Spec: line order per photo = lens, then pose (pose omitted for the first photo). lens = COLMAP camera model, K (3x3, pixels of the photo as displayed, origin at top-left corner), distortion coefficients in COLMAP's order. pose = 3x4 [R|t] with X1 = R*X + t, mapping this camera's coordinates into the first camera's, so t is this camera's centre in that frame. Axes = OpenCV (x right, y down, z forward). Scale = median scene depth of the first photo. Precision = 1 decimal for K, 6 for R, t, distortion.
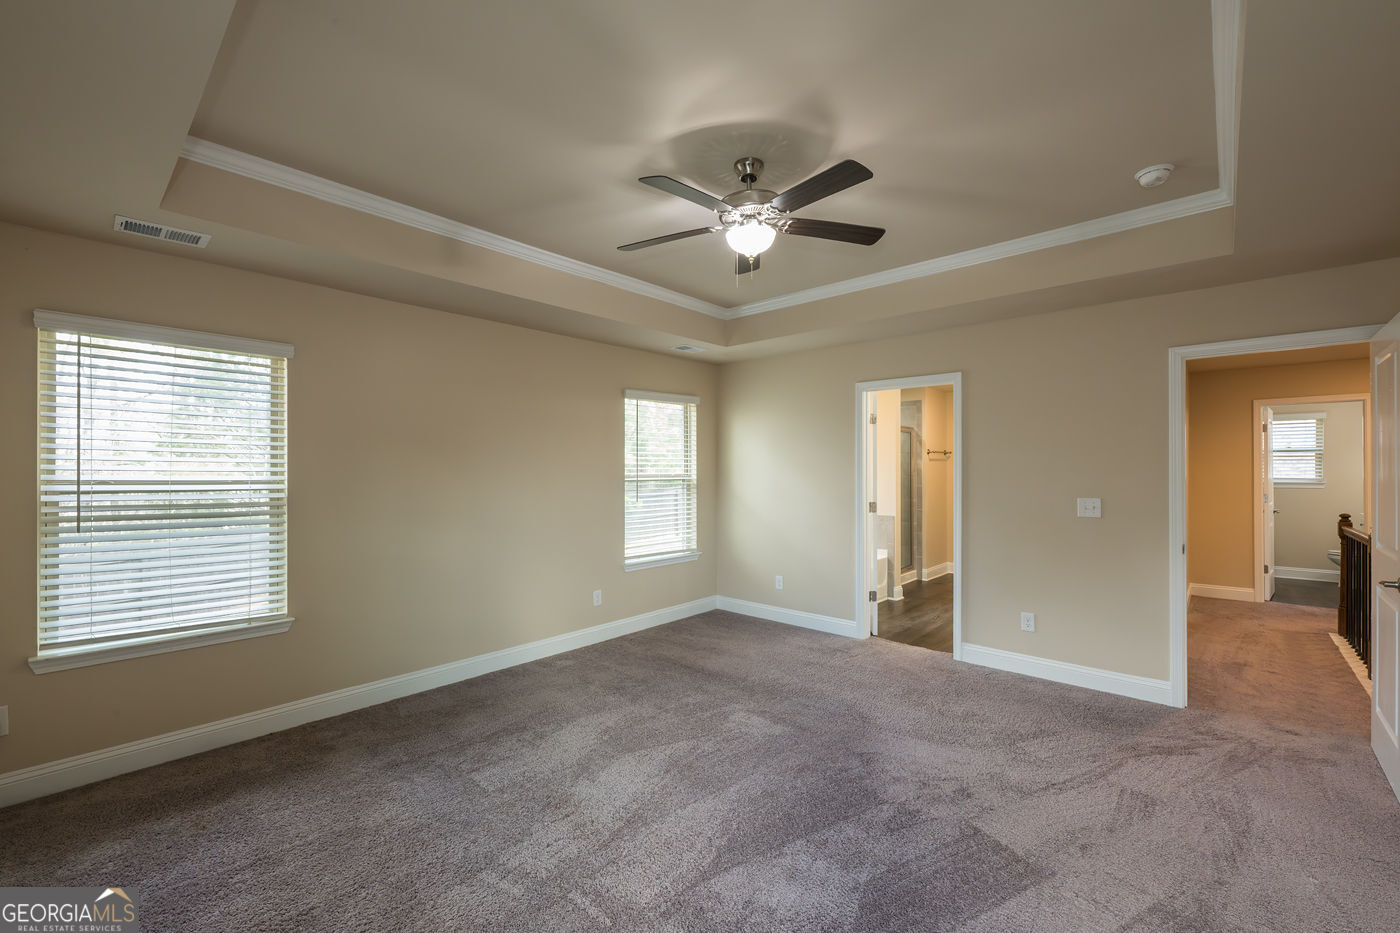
lens RADIAL K [[579.2, 0, 706.8], [0, 579.2, 465.5], [0, 0, 1]] dist [-0.000603, -0.000140]
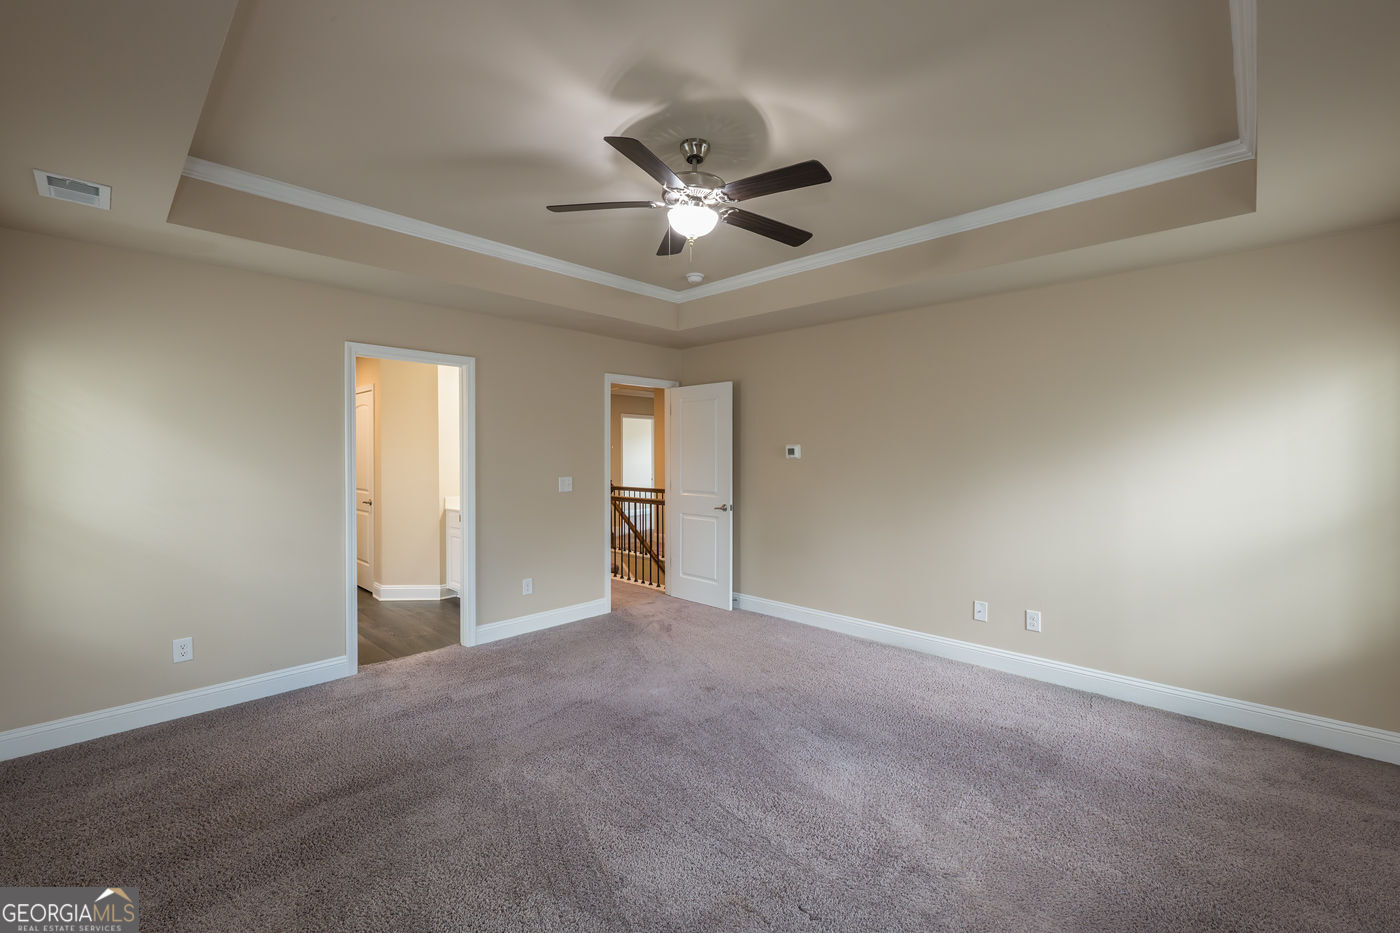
lens RADIAL K [[579.2, 0, 706.8], [0, 579.2, 465.5], [0, 0, 1]] dist [-0.000603, -0.000140]
pose [[0.024703, -0.022867, 0.999433, -0.706205], [-0.009016, 0.999693, 0.023096, -0.003428], [-0.999654, -0.009582, 0.024489, 0.735395]]
